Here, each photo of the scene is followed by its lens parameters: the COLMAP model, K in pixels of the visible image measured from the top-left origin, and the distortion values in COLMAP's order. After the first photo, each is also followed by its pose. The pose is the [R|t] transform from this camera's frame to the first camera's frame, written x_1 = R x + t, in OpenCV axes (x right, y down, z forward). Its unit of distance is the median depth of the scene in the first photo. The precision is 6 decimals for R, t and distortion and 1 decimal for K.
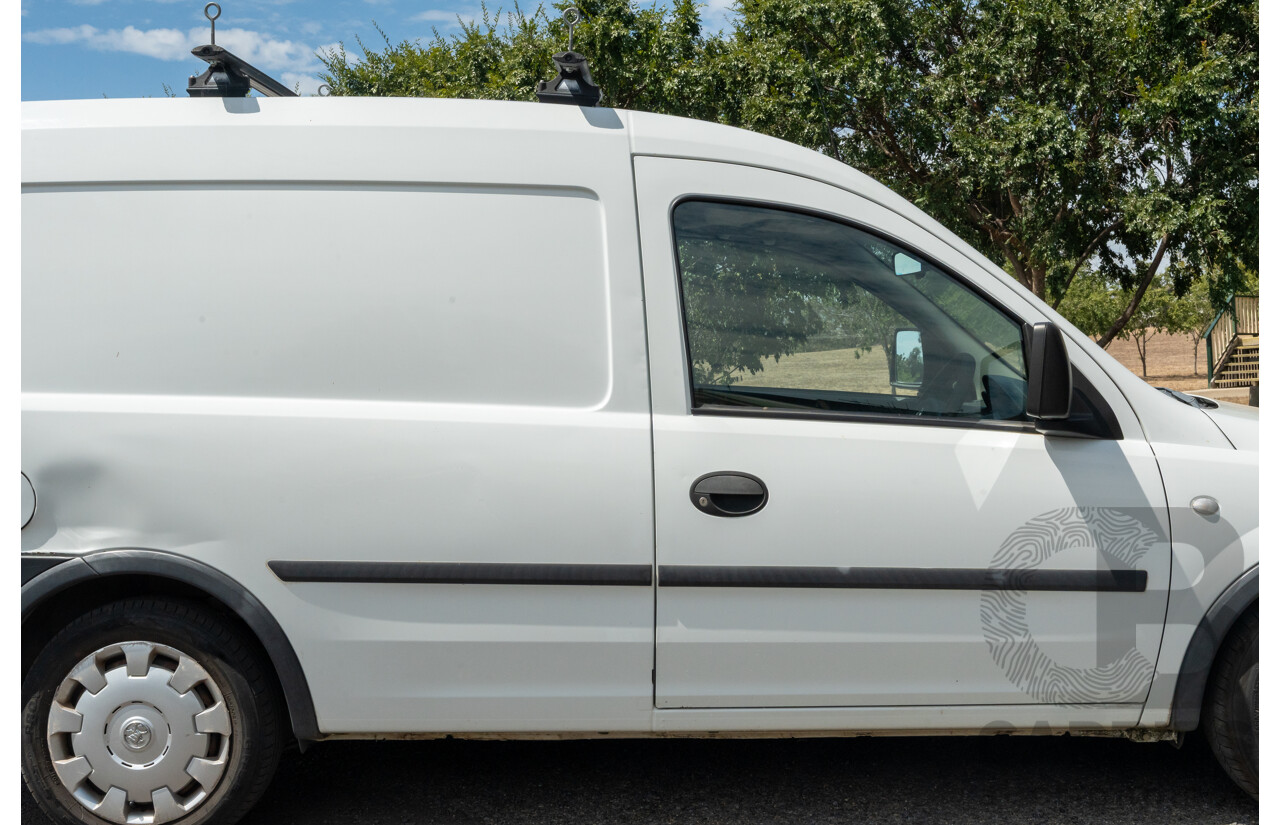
lens RADIAL K [[1724.8, 0, 640.0], [0, 1724.8, 412.5], [0, 0, 1]] dist [-0.023389, -0.019709]
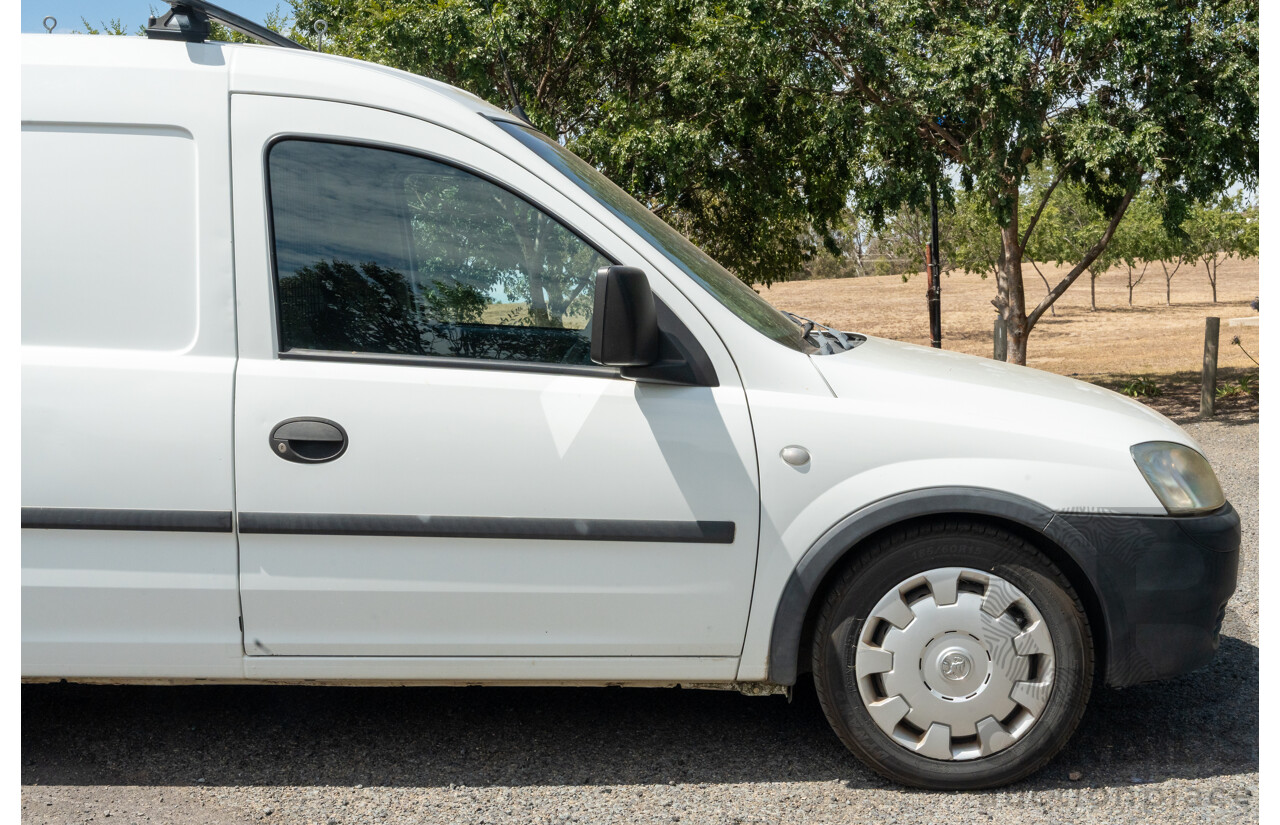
lens RADIAL K [[1752.7, 0, 683.7], [0, 1752.7, 407.0], [0, 0, 1]] dist [-0.020522, -0.034706]
pose [[0.999559, 0.006483, -0.028963, 0.286469], [-0.005289, 0.999140, 0.041119, -0.013596], [0.029205, -0.040947, 0.998734, 0.009697]]
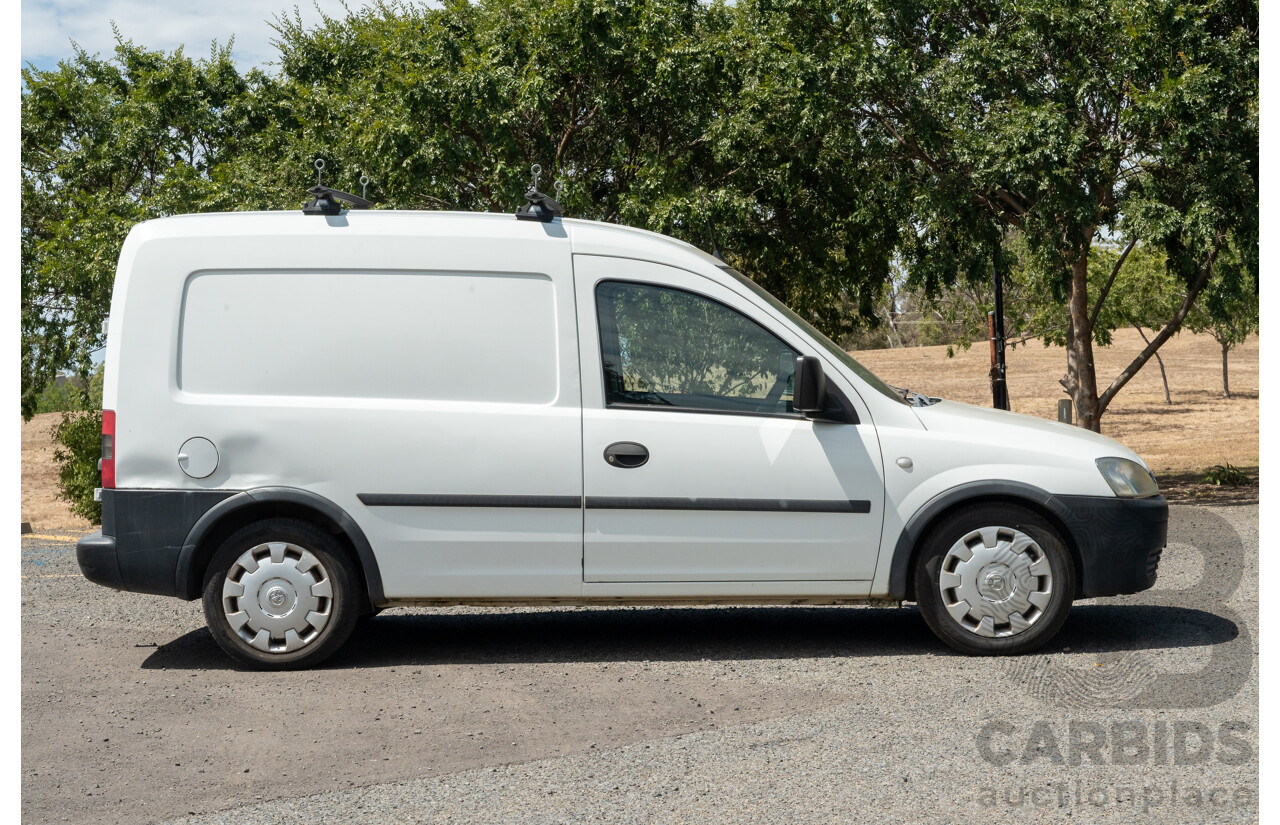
lens RADIAL K [[2851.9, 0, 693.0], [0, 2851.9, 410.7], [0, 0, 1]] dist [-0.052100, 0.662268]
pose [[0.999992, 0.003658, 0.001899, 0.109367], [-0.003638, 0.999936, -0.010685, 0.032429], [-0.001938, 0.010678, 0.999941, -1.791726]]
